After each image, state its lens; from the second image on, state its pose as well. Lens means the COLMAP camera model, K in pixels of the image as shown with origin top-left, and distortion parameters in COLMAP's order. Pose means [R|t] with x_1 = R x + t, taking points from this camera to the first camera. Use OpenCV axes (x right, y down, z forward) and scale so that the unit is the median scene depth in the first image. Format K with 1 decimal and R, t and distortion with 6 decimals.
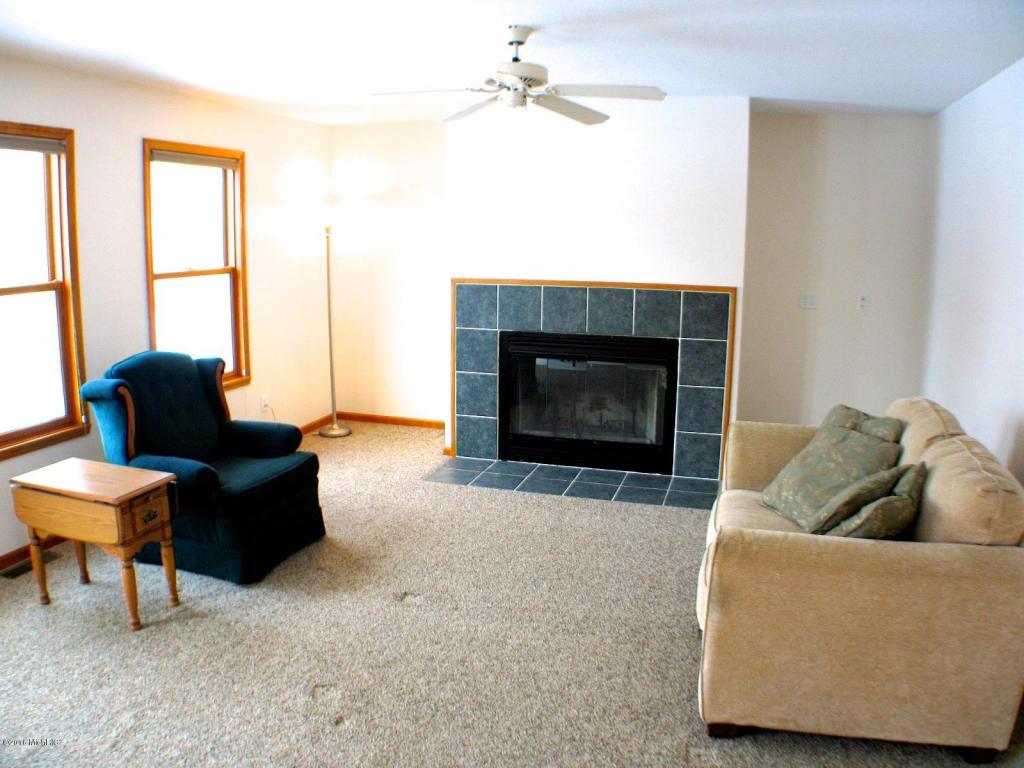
lens RADIAL K [[795.7, 0, 503.5], [0, 795.7, 386.9], [0, 0, 1]] dist [-0.243519, 0.097662]
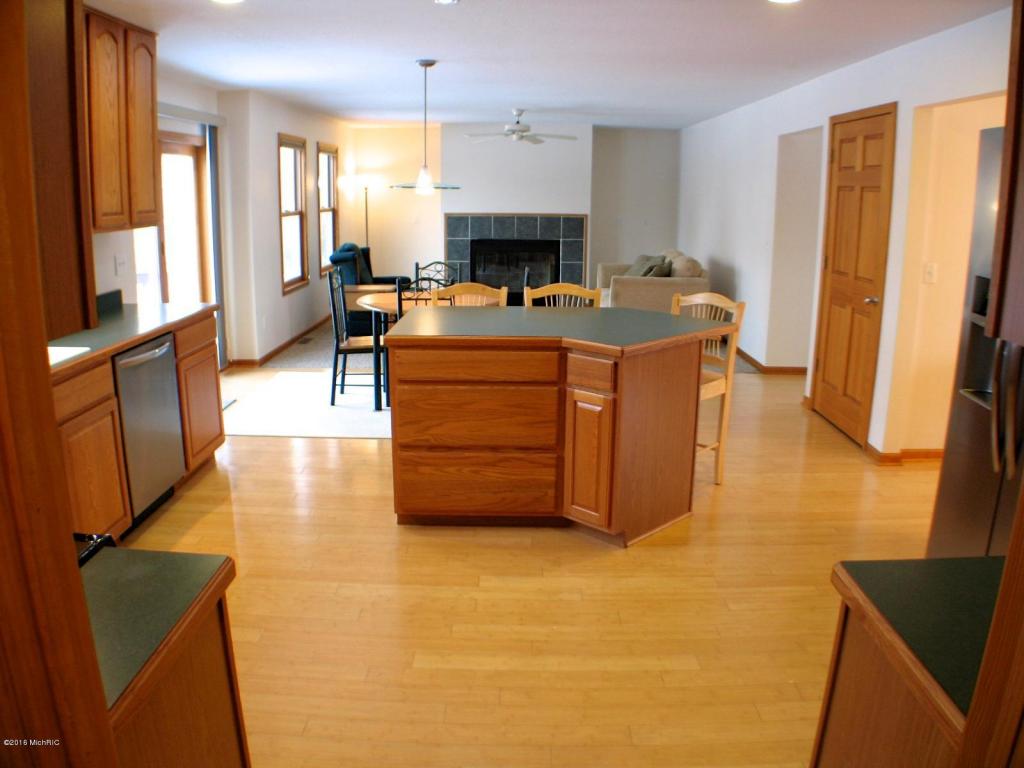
lens RADIAL K [[795.7, 0, 503.5], [0, 795.7, 386.9], [0, 0, 1]] dist [-0.243519, 0.097662]
pose [[0.960985, -0.069577, 0.267706, -0.506919], [0.054815, 0.996555, 0.062239, 0.188984], [-0.271114, -0.045137, 0.961488, -0.983216]]
